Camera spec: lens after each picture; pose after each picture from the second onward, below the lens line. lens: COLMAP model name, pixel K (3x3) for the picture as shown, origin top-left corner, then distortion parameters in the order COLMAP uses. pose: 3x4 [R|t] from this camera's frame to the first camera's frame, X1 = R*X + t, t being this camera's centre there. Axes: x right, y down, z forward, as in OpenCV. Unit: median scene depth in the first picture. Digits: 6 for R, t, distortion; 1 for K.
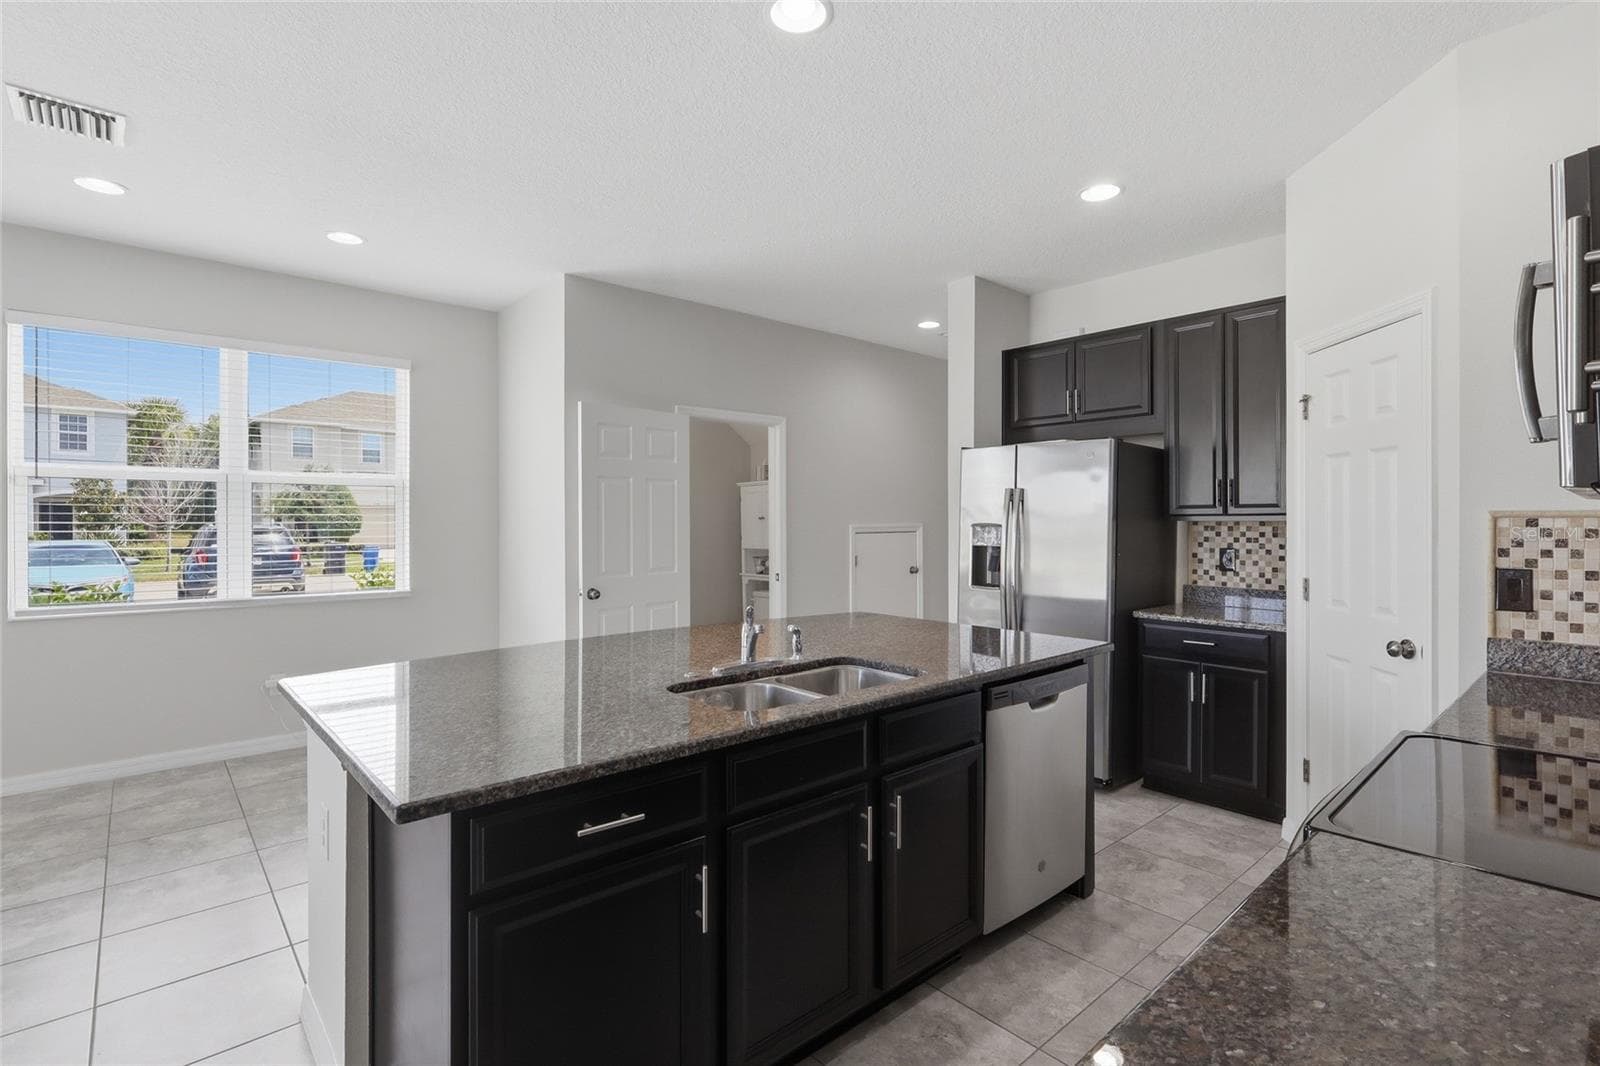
lens RADIAL K [[753.9, 0, 800.0], [0, 753.9, 533.0], [0, 0, 1]] dist [-0.000596, 0.000091]
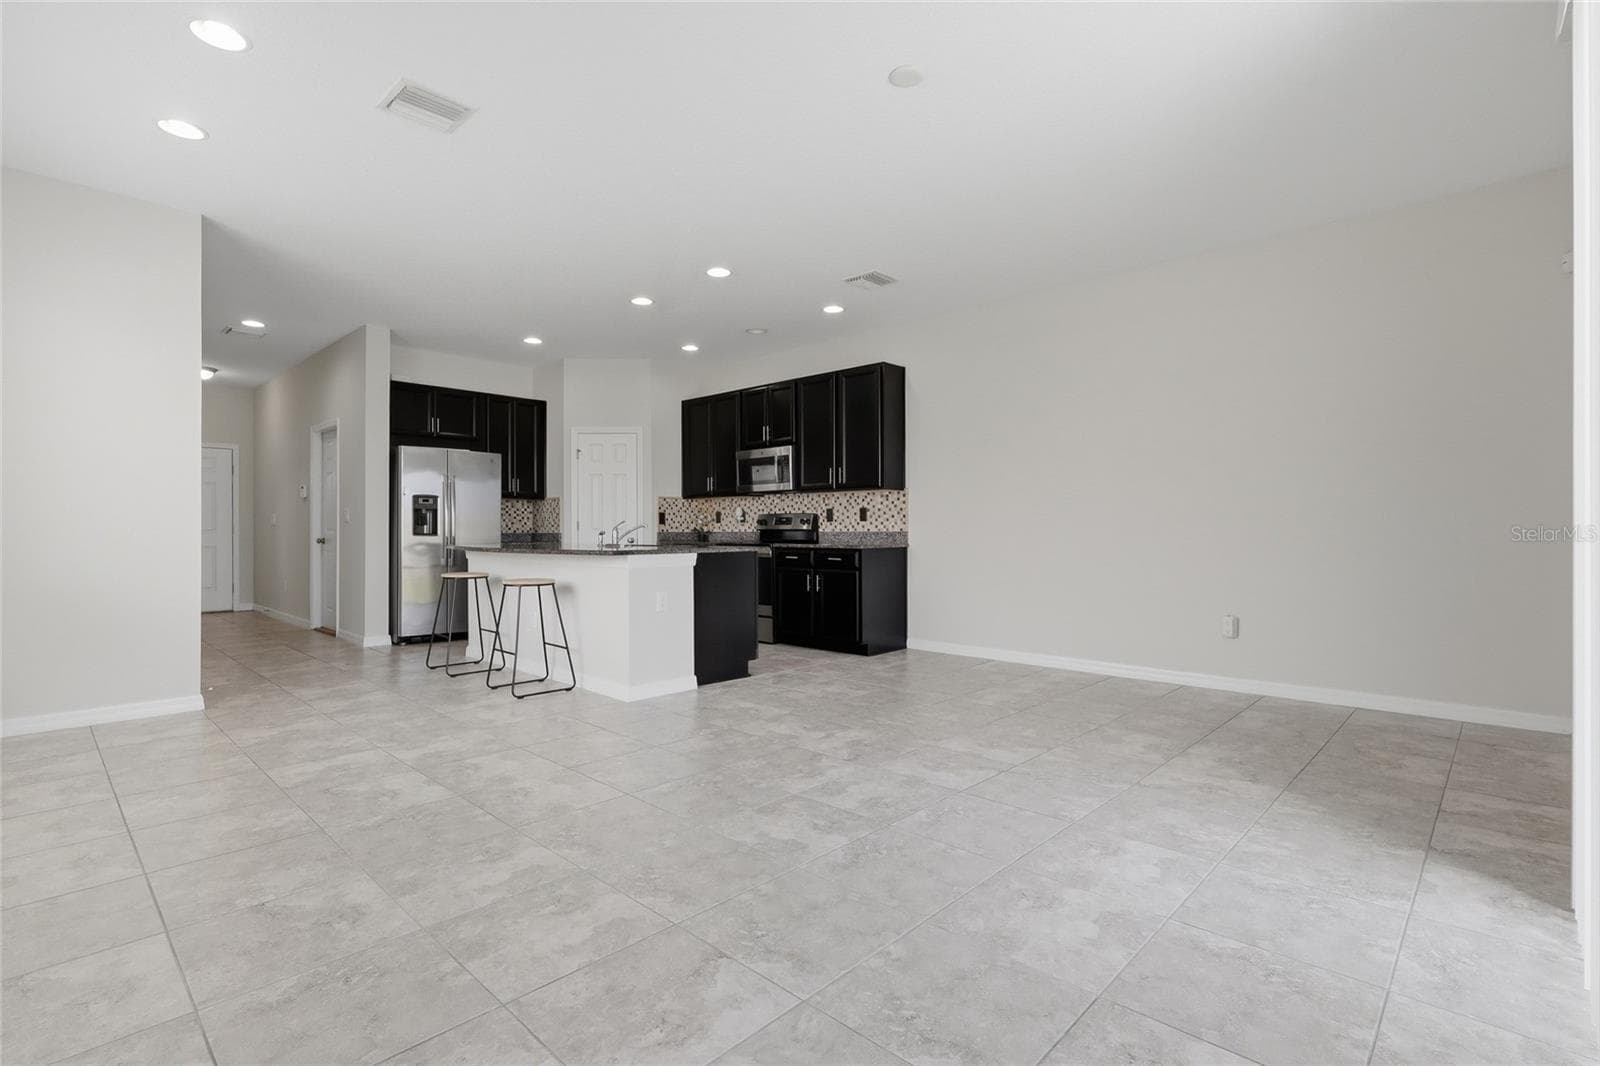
lens RADIAL K [[753.9, 0, 800.0], [0, 753.9, 533.0], [0, 0, 1]] dist [-0.000596, 0.000091]
pose [[-0.082488, -0.003562, 0.996586, -1.547241], [0.016945, 0.999844, 0.004976, 0.079284], [-0.996448, 0.017297, -0.082415, 0.365965]]
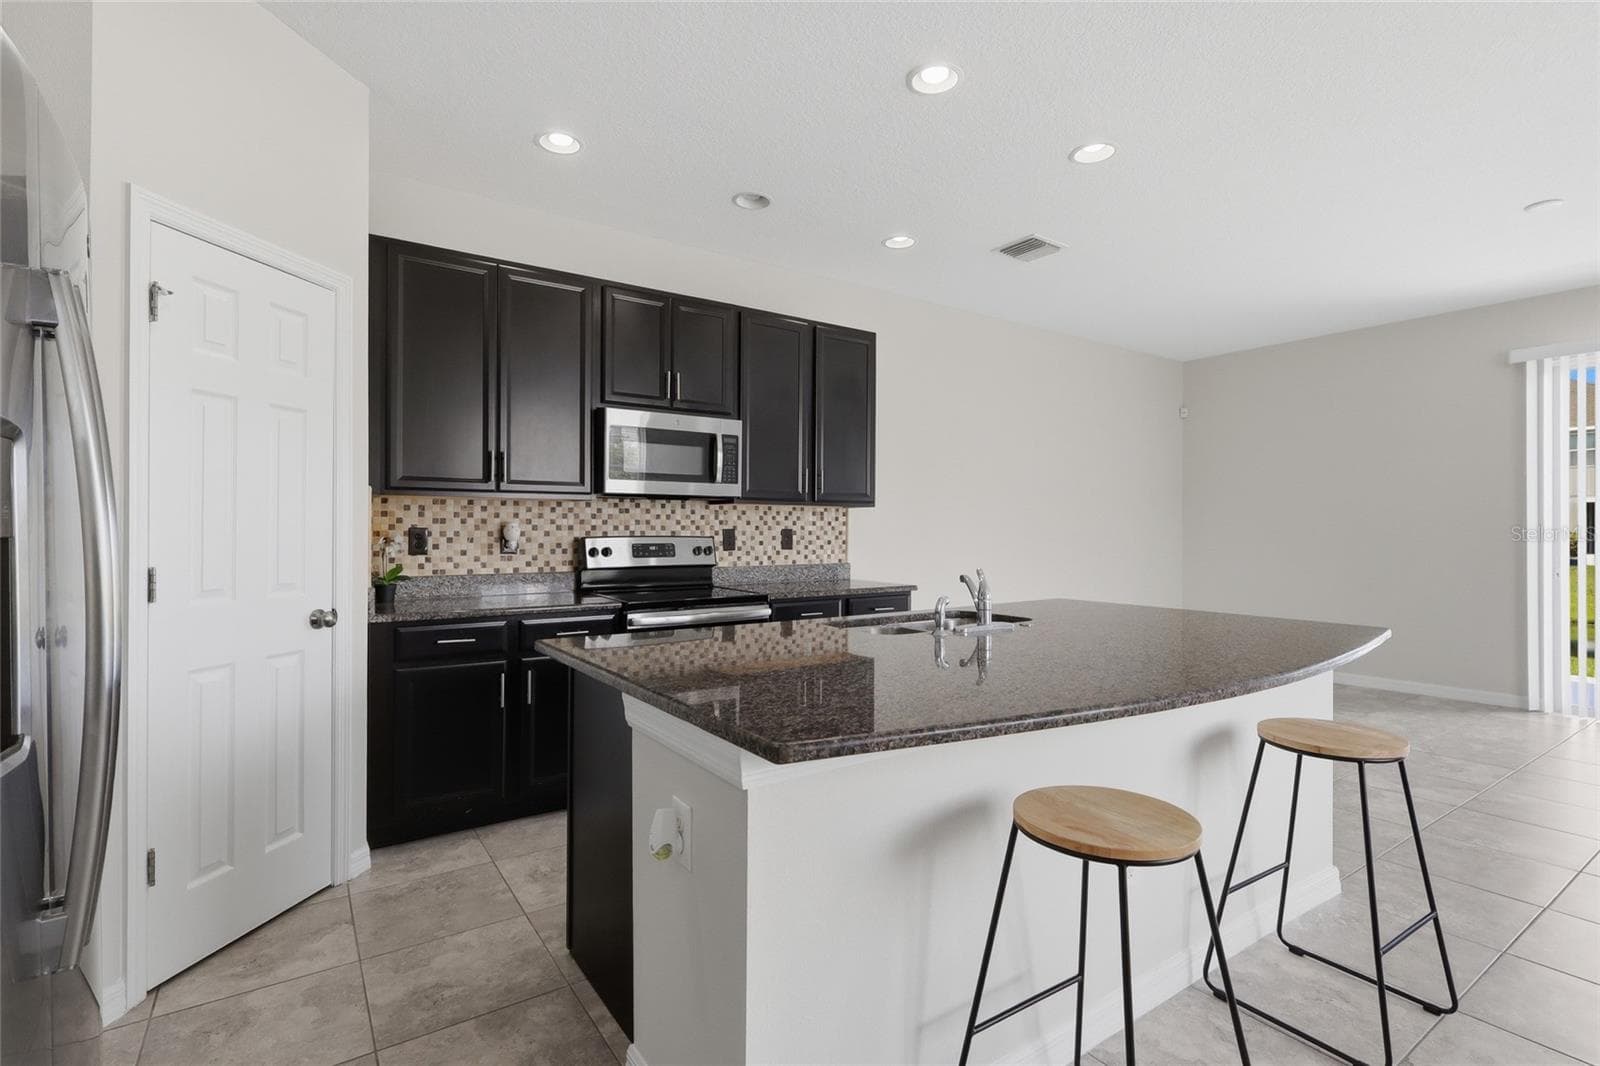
lens RADIAL K [[753.9, 0, 800.0], [0, 753.9, 533.0], [0, 0, 1]] dist [-0.000596, 0.000091]
pose [[-0.992298, -0.004316, 0.123798, 0.035042], [-0.001747, 0.999781, 0.020857, 0.012283], [-0.123861, 0.020480, -0.992088, 1.249530]]
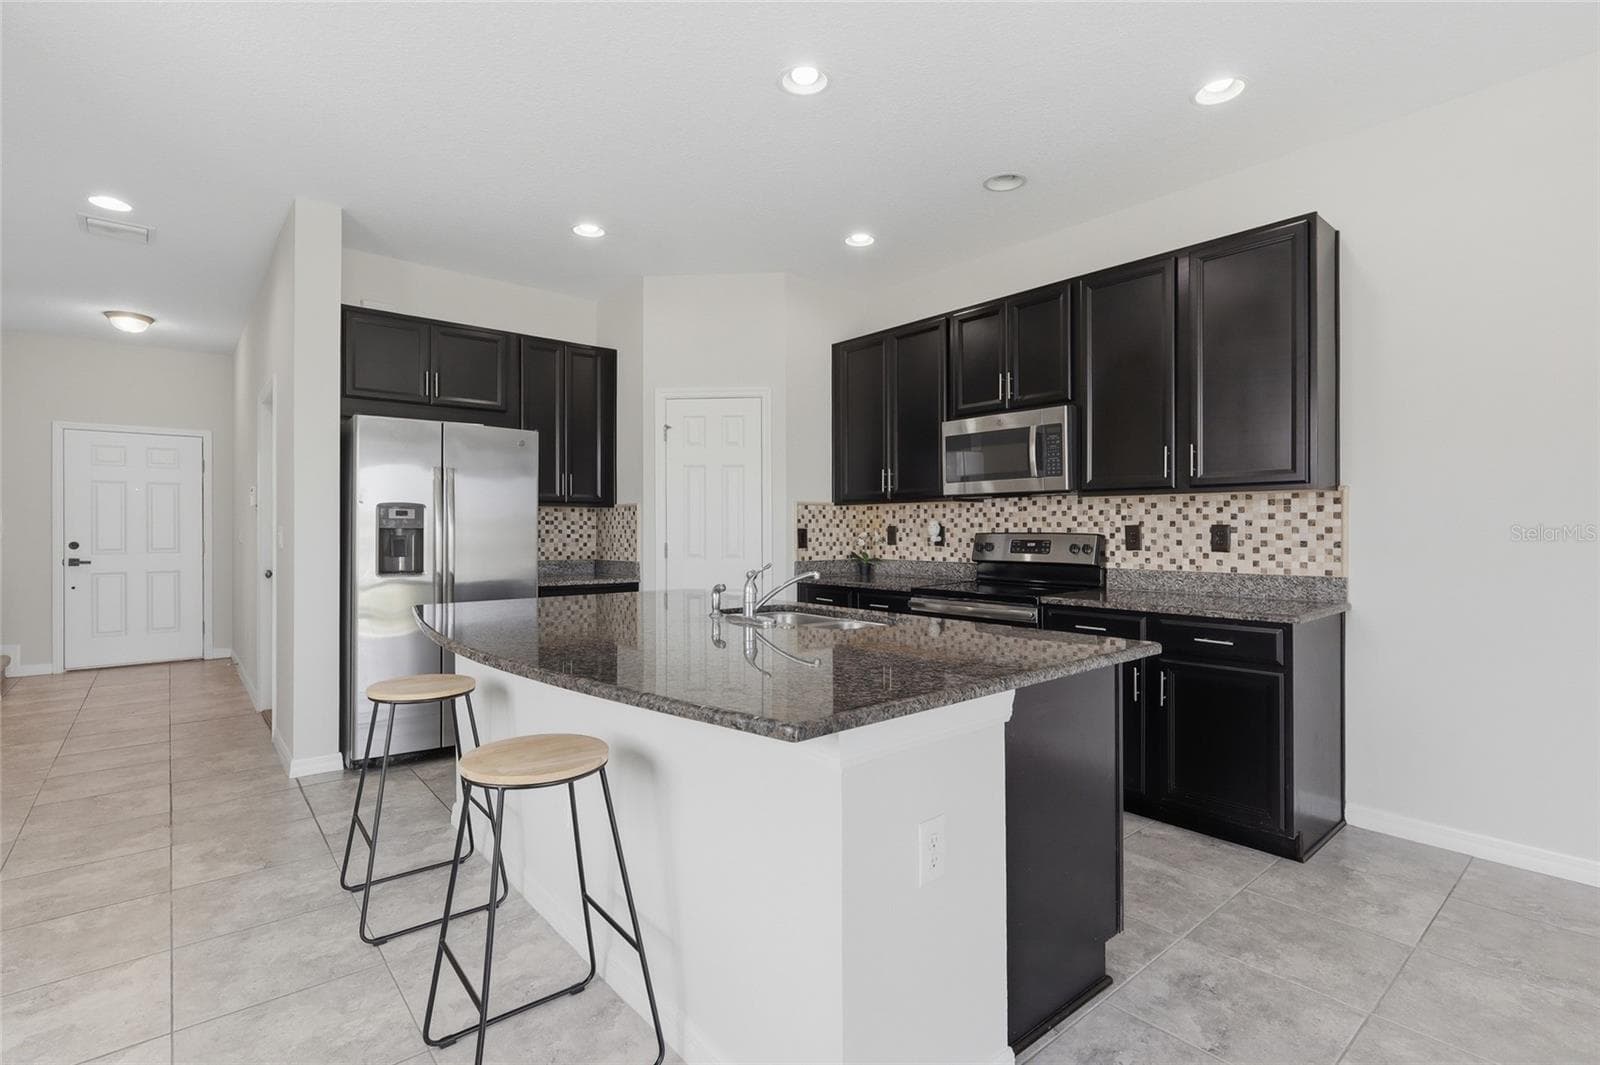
lens RADIAL K [[753.9, 0, 800.0], [0, 753.9, 532.5], [0, 0, 1]] dist [-0.000596, 0.000091]
pose [[0.024290, -0.006207, 0.999686, -0.697937], [0.016984, 0.999839, 0.005795, 0.026513], [-0.999561, 0.016838, 0.024391, 0.545198]]
